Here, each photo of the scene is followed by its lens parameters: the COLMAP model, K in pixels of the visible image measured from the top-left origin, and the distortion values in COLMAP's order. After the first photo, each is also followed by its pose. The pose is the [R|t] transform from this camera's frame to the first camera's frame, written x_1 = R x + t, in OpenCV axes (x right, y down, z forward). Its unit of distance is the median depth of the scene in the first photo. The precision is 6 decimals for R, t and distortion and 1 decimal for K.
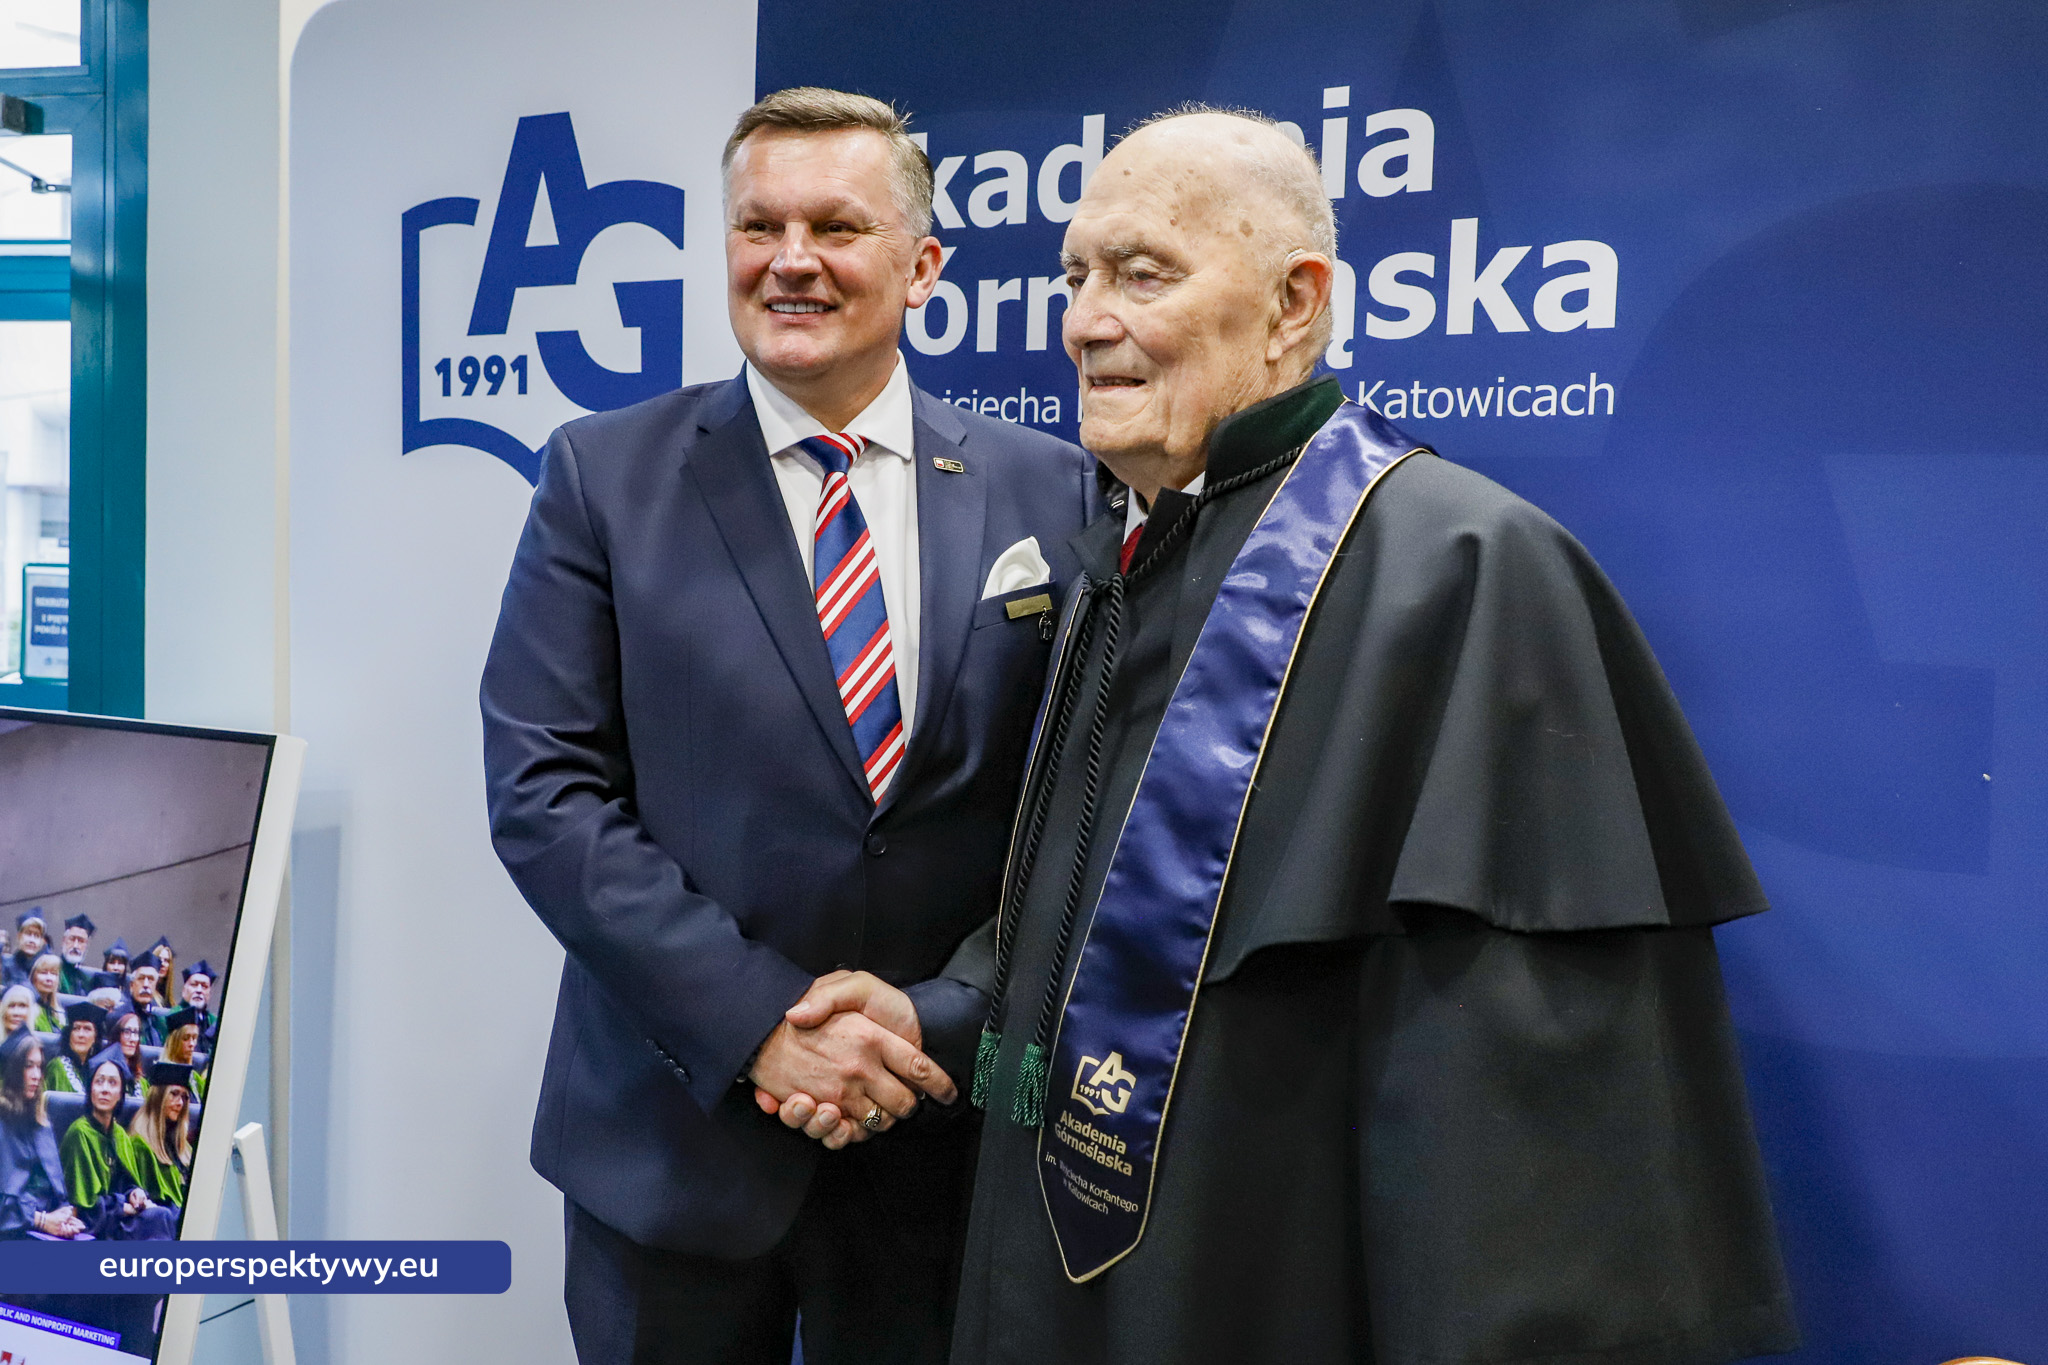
lens RADIAL K [[1587.7, 0, 1088.0], [0, 1587.7, 678.5], [0, 0, 1]] dist [0.000499, -0.009533]
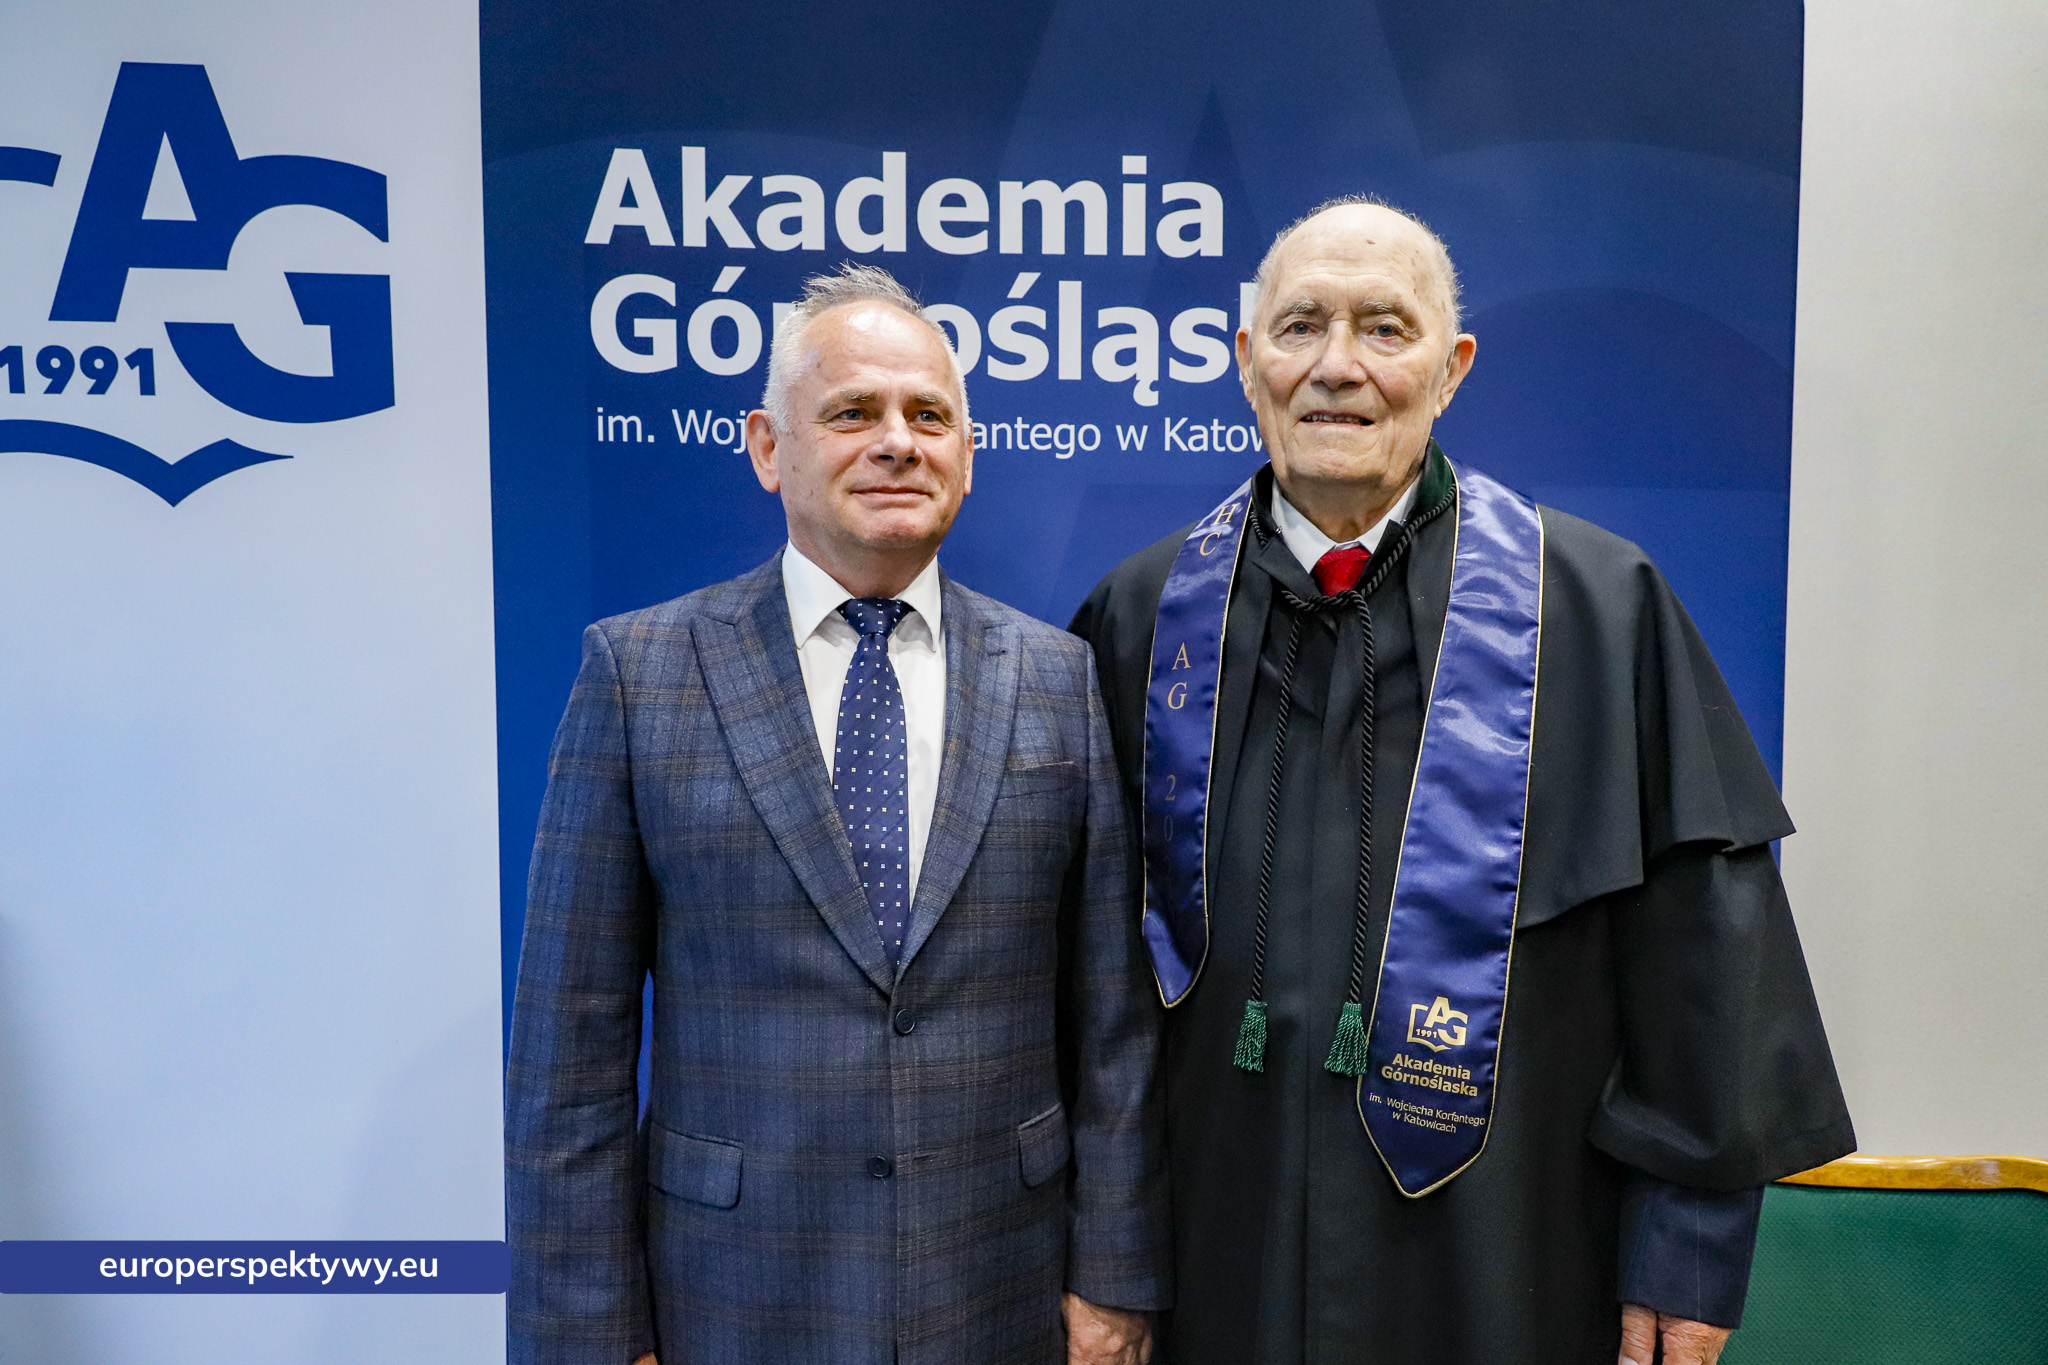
lens RADIAL K [[1478.6, 0, 1064.0], [0, 1478.6, 708.1], [0, 0, 1]] dist [0.001783, 0.004980]
pose [[0.874566, -0.062330, 0.480884, -0.740833], [0.053701, 0.998054, 0.031699, -0.027653], [-0.481924, -0.001899, 0.876211, 0.175247]]
